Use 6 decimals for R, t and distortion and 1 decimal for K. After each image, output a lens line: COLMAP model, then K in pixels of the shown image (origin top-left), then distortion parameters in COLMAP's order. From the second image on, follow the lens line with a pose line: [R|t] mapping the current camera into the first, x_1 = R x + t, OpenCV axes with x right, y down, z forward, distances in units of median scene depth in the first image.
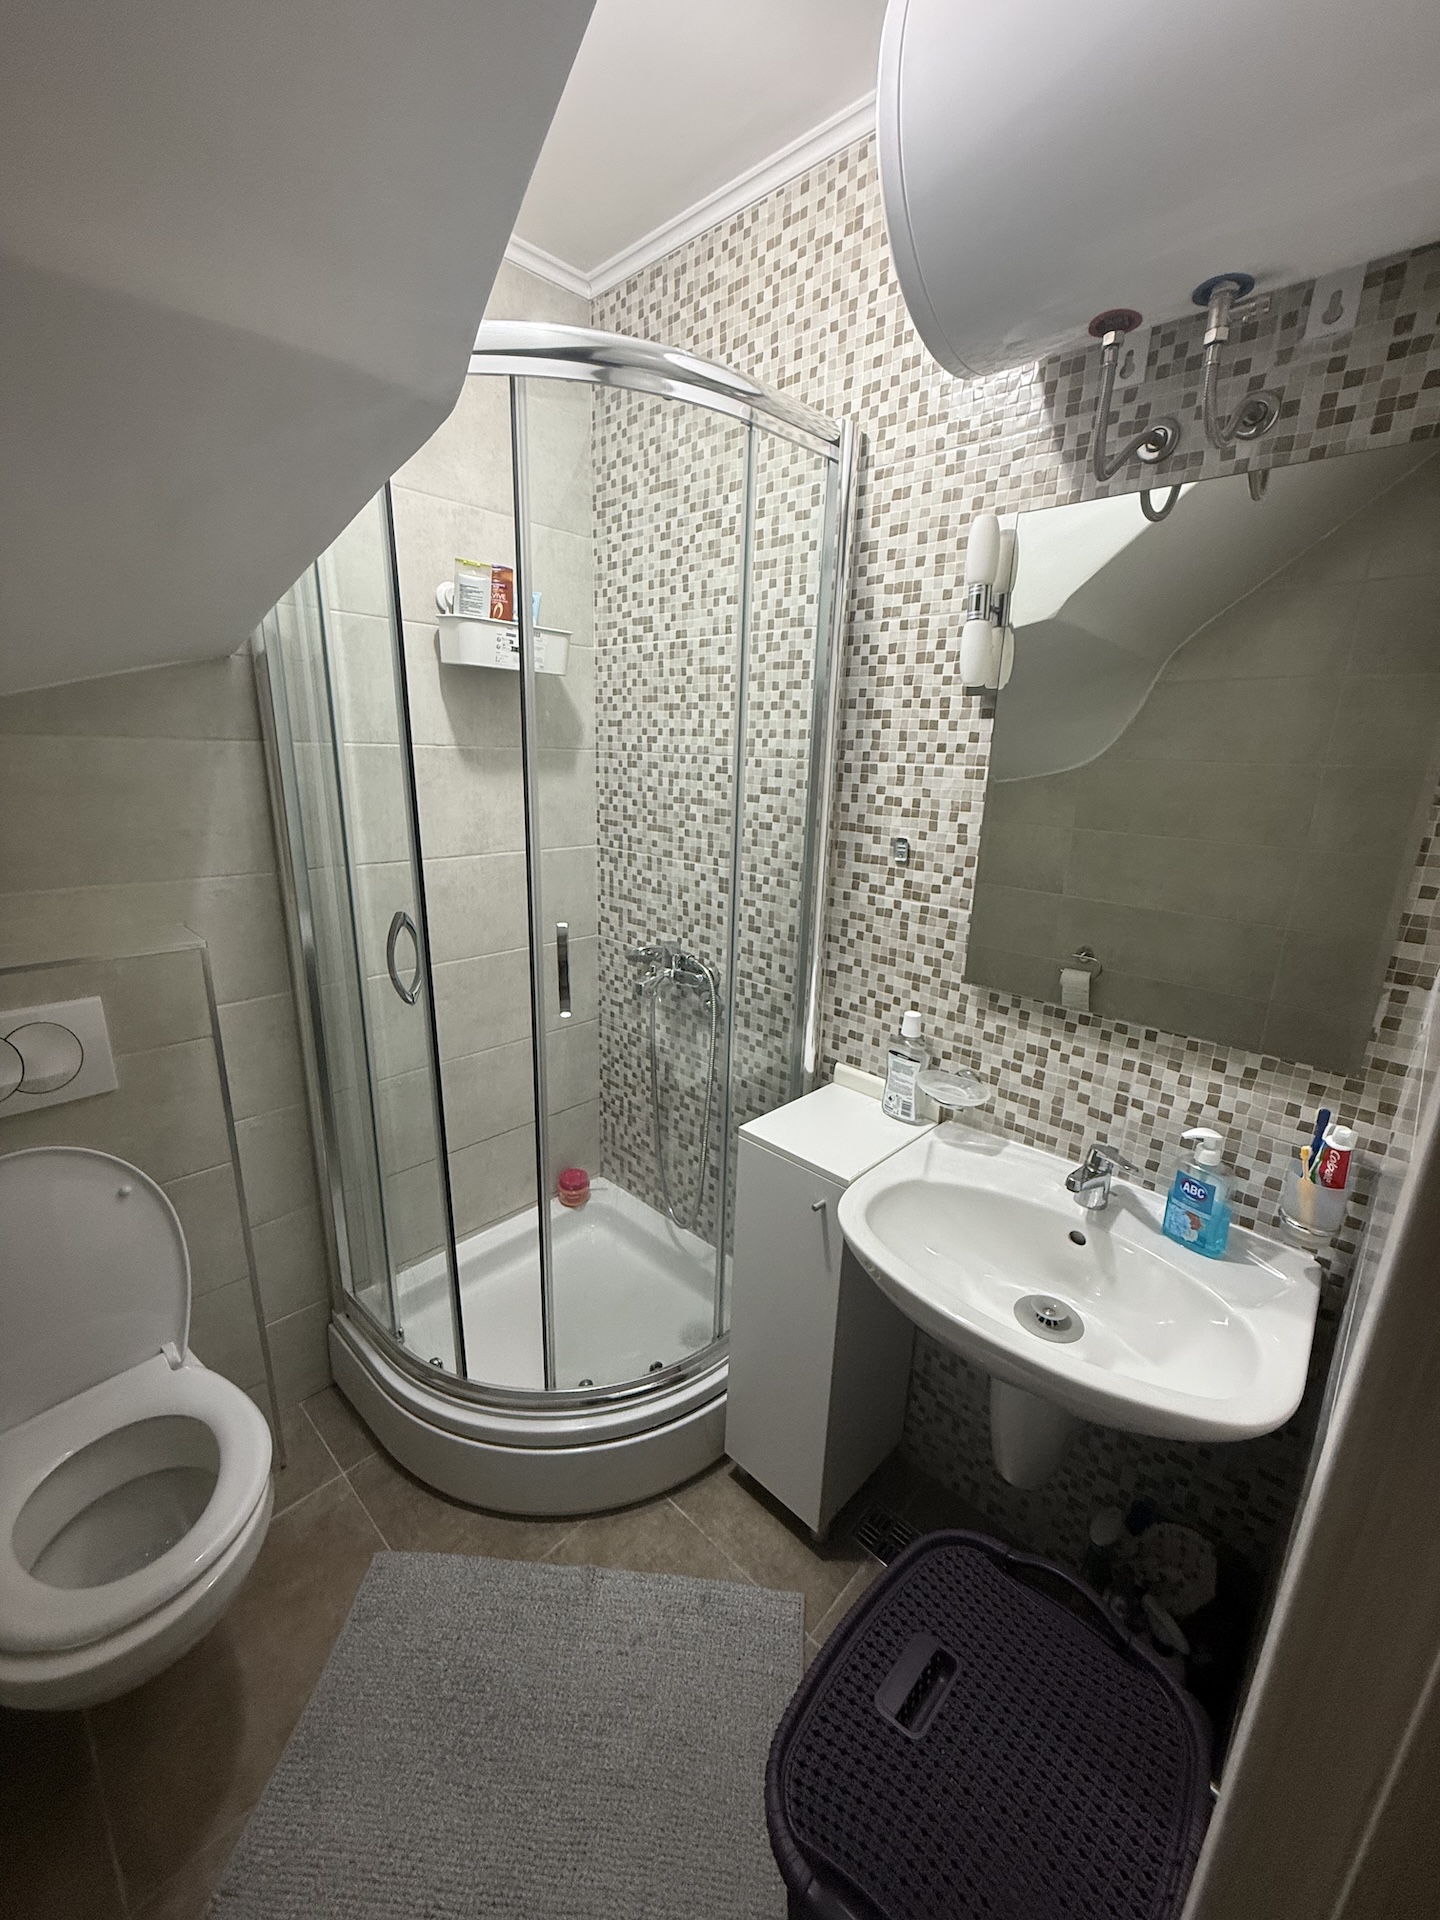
lens RADIAL K [[763.5, 0, 724.8], [0, 763.5, 963.4], [0, 0, 1]] dist [0.003039, -0.002660]
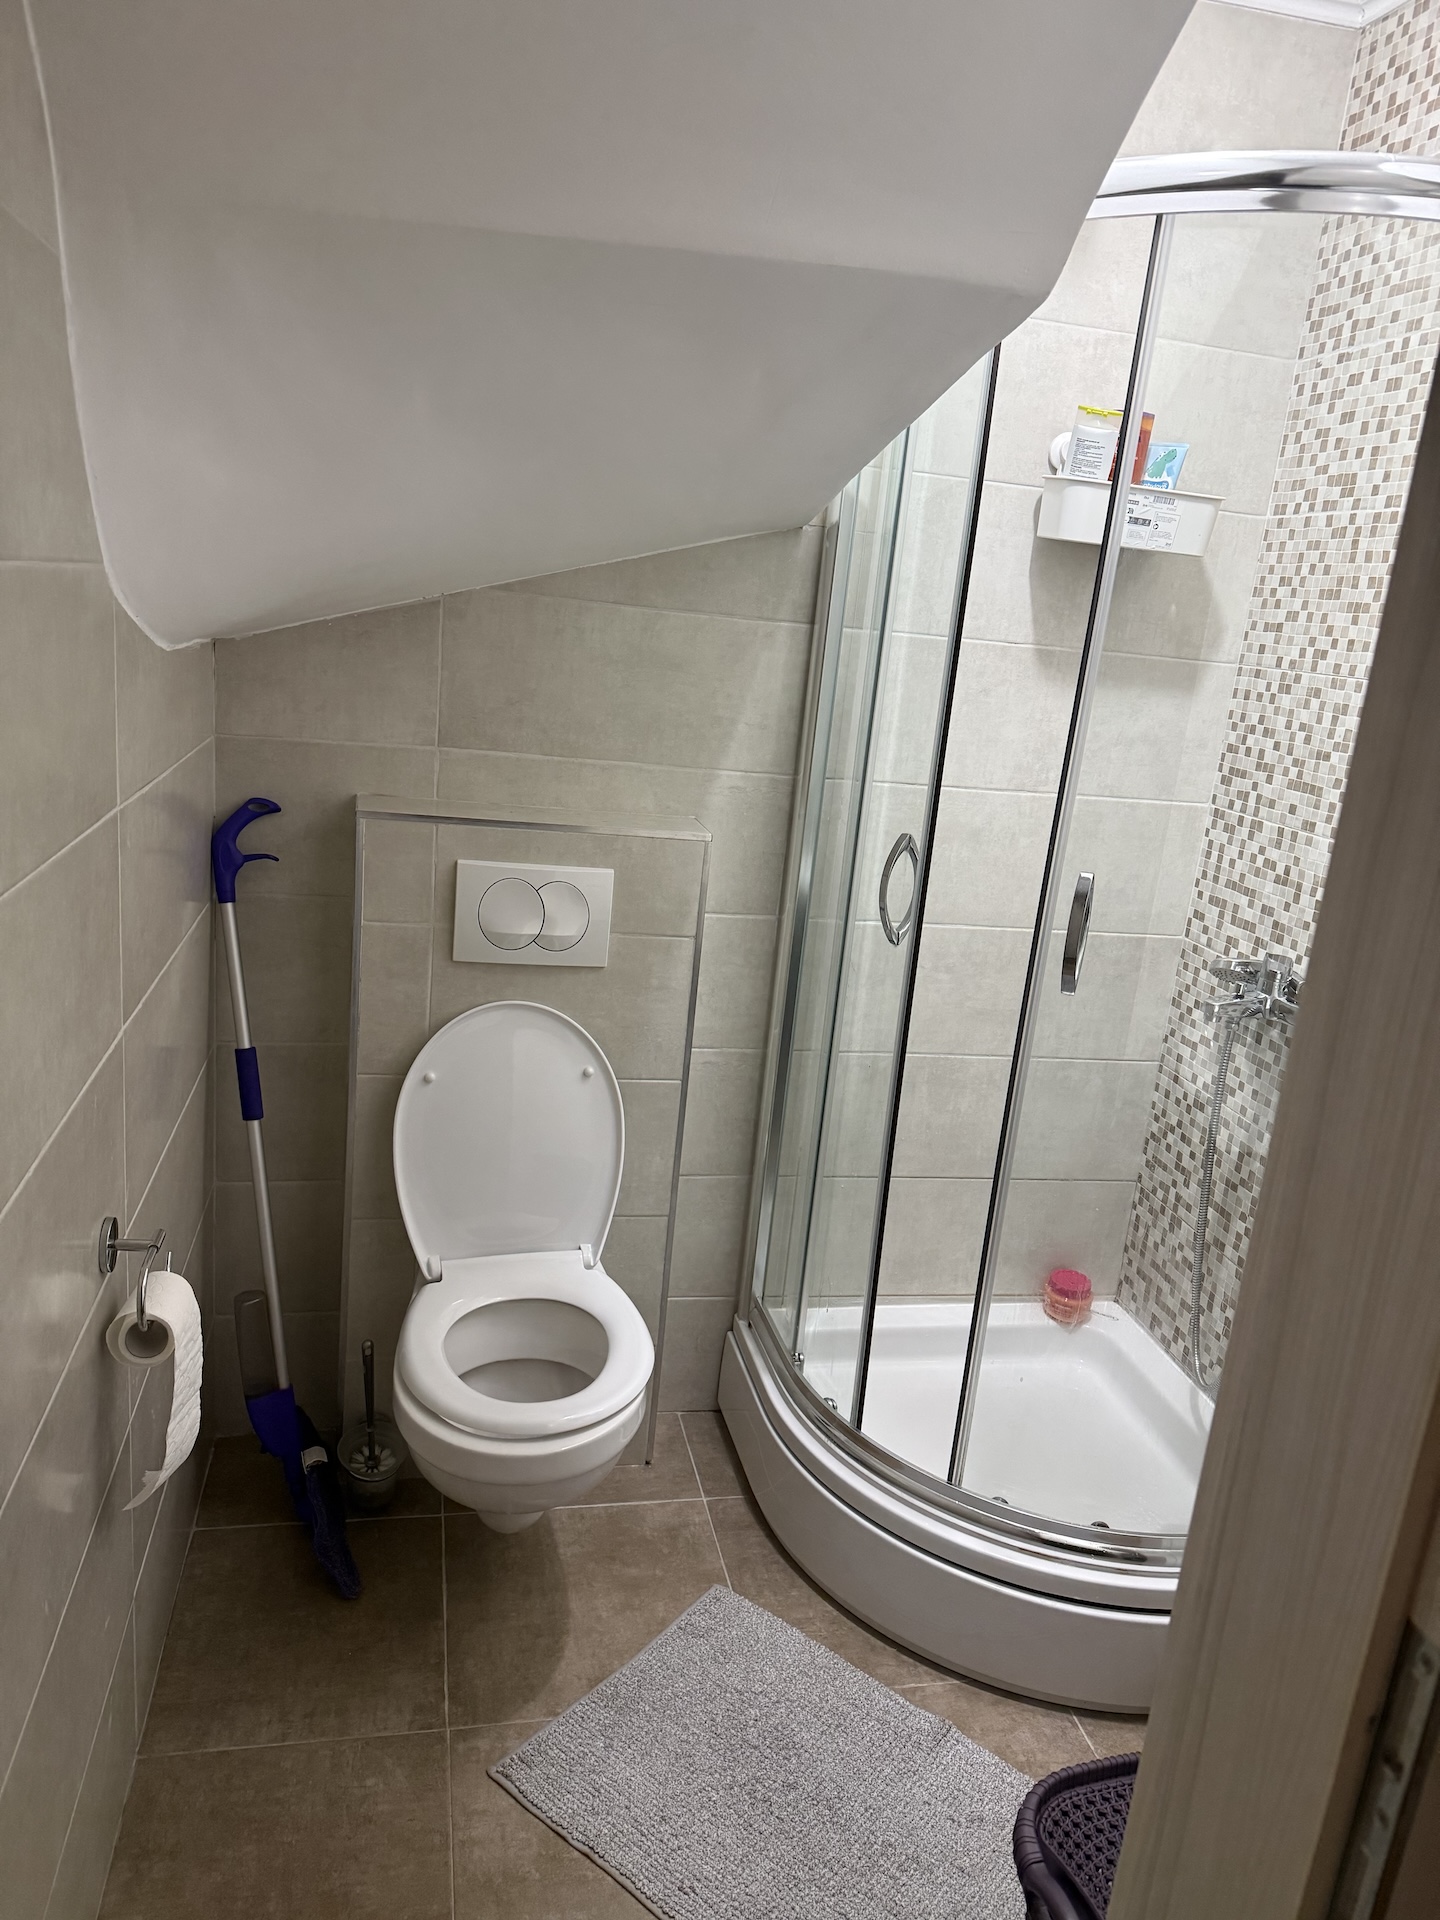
lens RADIAL K [[1357.1, 0, 715.8], [0, 1357.1, 968.6], [0, 0, 1]] dist [0.026886, -0.033999]
pose [[0.821671, 0.191013, -0.537002, 0.172856], [-0.217171, 0.976020, 0.014877, 0.074774], [0.526966, 0.104398, 0.843450, -0.265222]]
